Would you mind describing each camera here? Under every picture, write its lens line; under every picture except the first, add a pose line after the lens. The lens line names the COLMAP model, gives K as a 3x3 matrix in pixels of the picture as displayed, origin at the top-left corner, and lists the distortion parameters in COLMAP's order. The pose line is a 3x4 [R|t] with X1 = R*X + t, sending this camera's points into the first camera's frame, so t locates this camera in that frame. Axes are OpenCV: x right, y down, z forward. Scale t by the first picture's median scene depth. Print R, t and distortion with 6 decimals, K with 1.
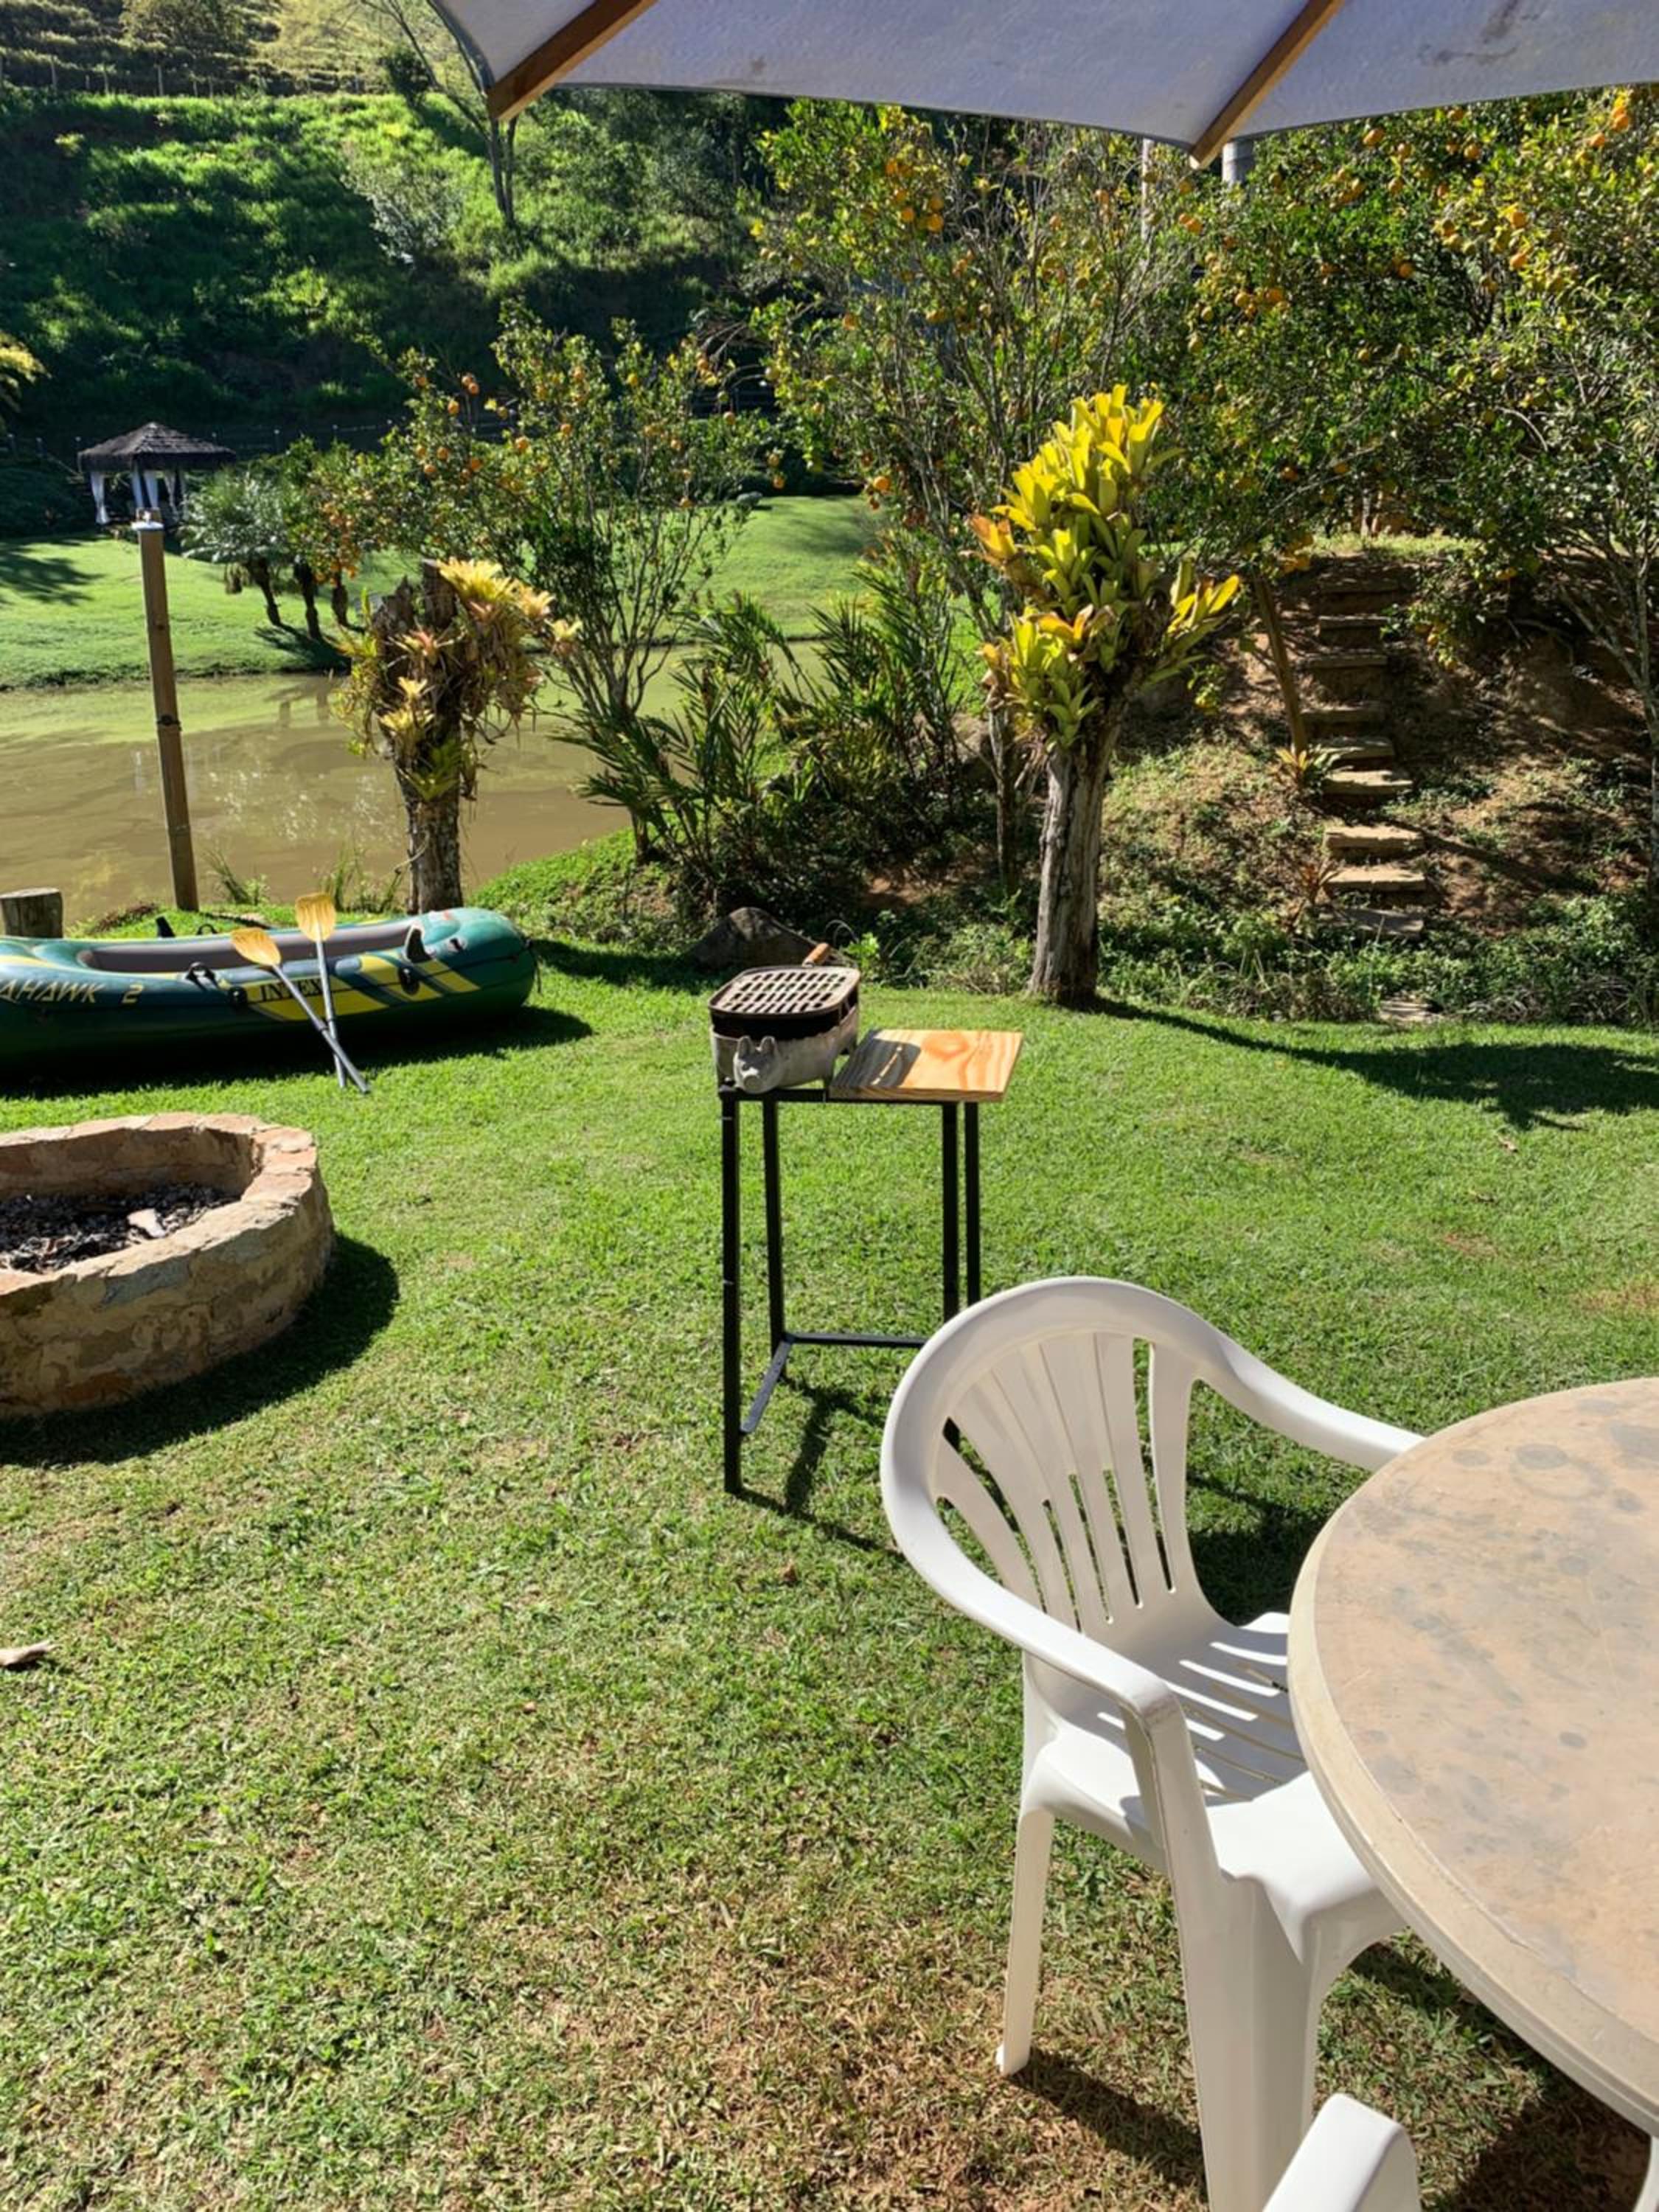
lens RADIAL K [[1747.6, 0, 829.5], [0, 1747.6, 1106.0], [0, 0, 1]] dist [0.001332, -0.004667]
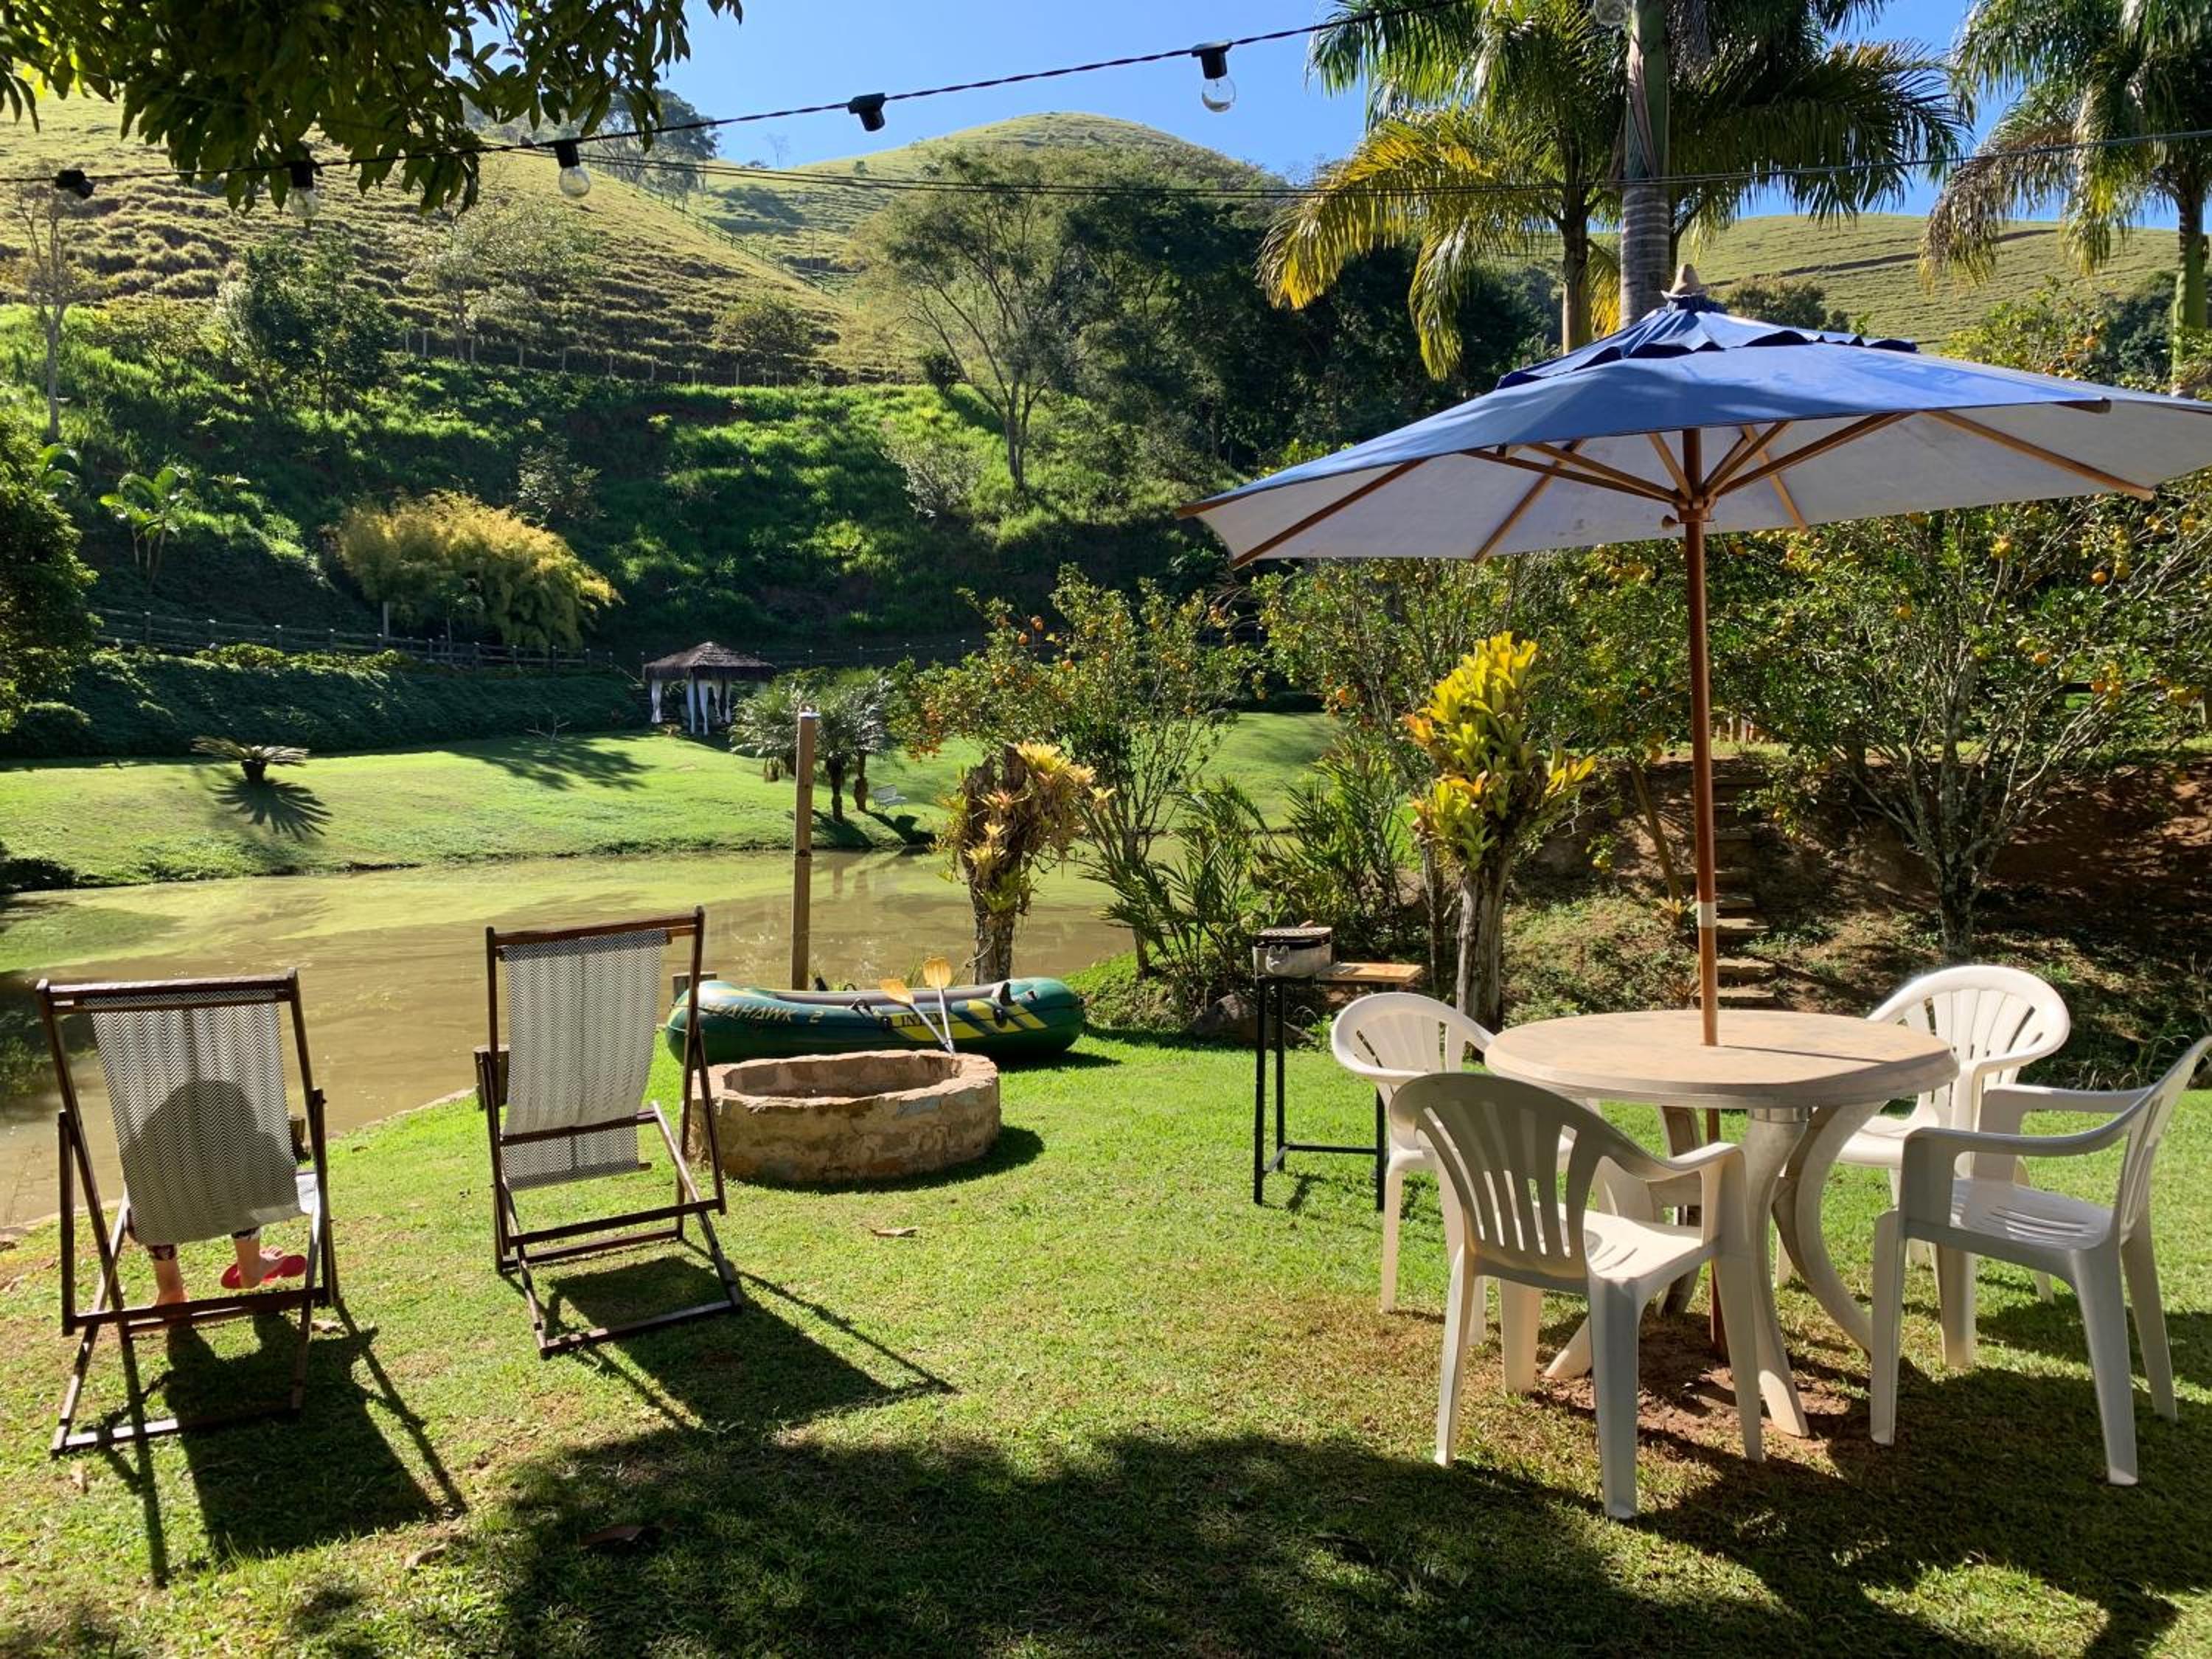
lens RADIAL K [[2144.3, 0, 1049.7], [0, 2144.3, 819.8], [0, 0, 1]] dist [0.189468, -0.753564]
pose [[0.994583, 0.021896, -0.101611, -0.023041], [-0.050177, 0.957253, -0.284867, 0.217294], [0.091030, 0.288422, 0.953166, -0.568260]]
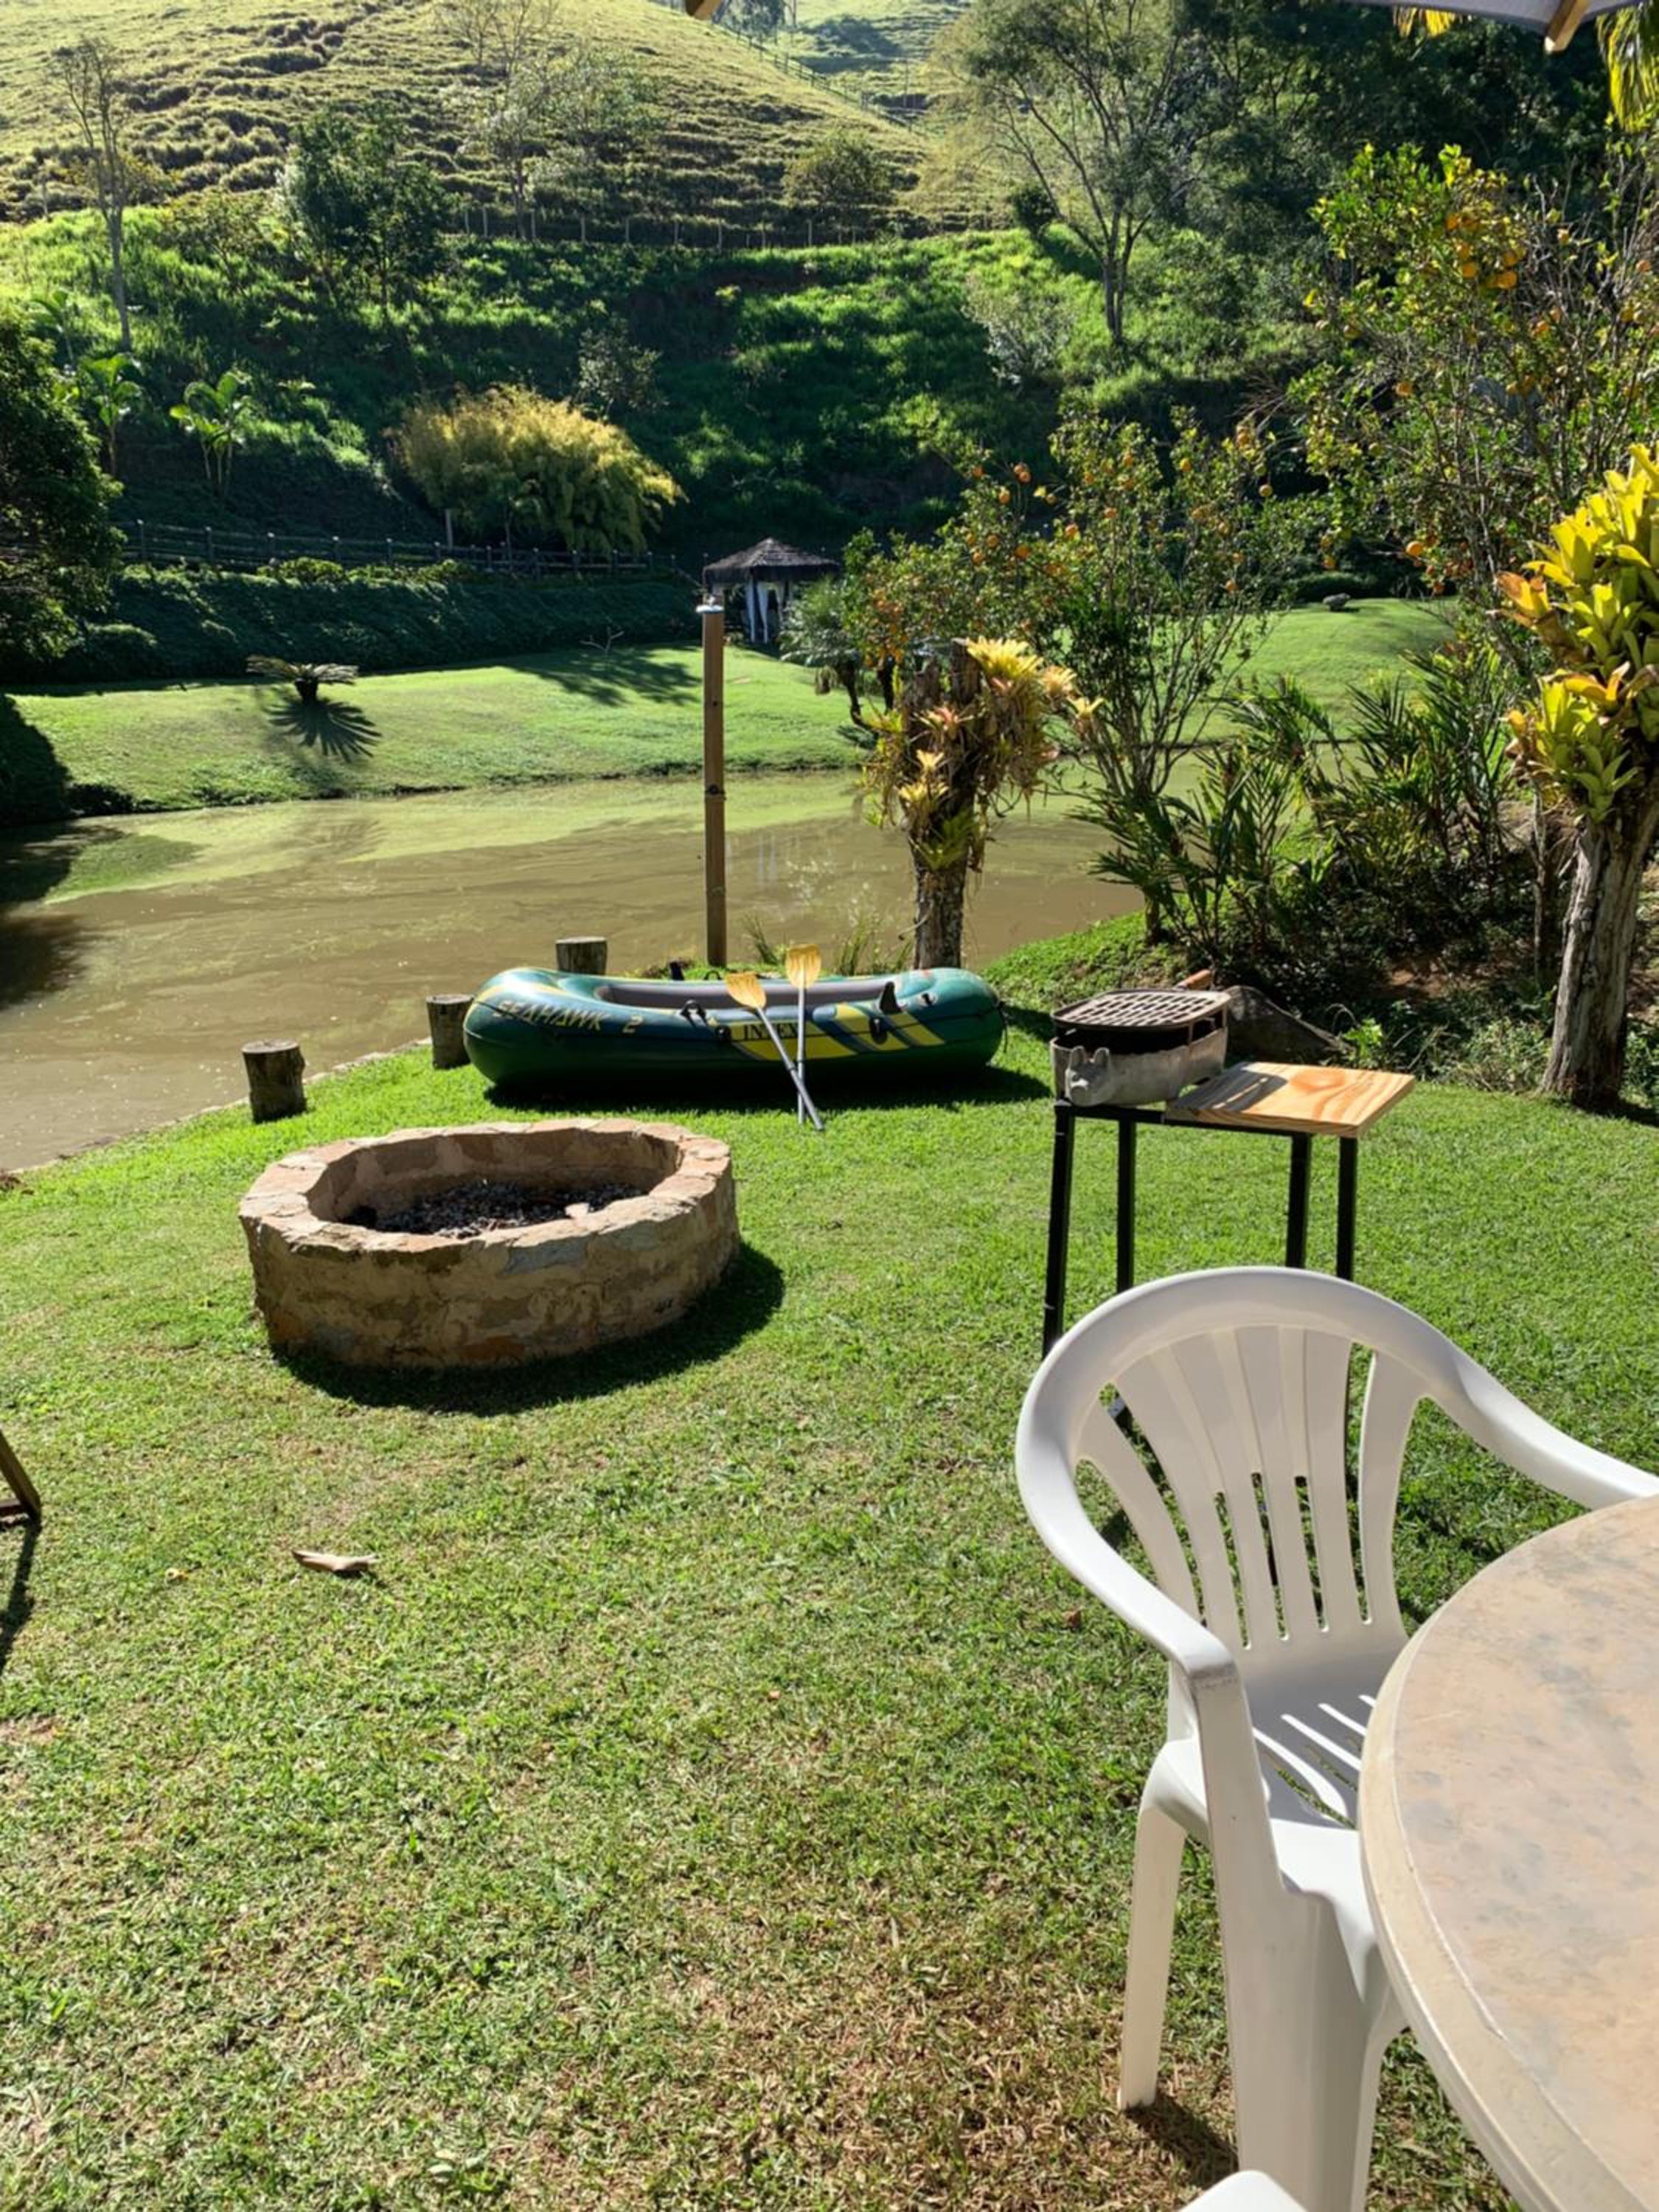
lens RADIAL K [[1757.2, 0, 829.5], [0, 1757.2, 1106.0], [0, 0, 1]] dist [0.005122, -0.000127]
pose [[0.942100, 0.079942, -0.325665, 0.056155], [-0.102863, 0.993242, -0.053754, 0.024505], [0.319167, 0.084140, 0.943956, 0.020134]]
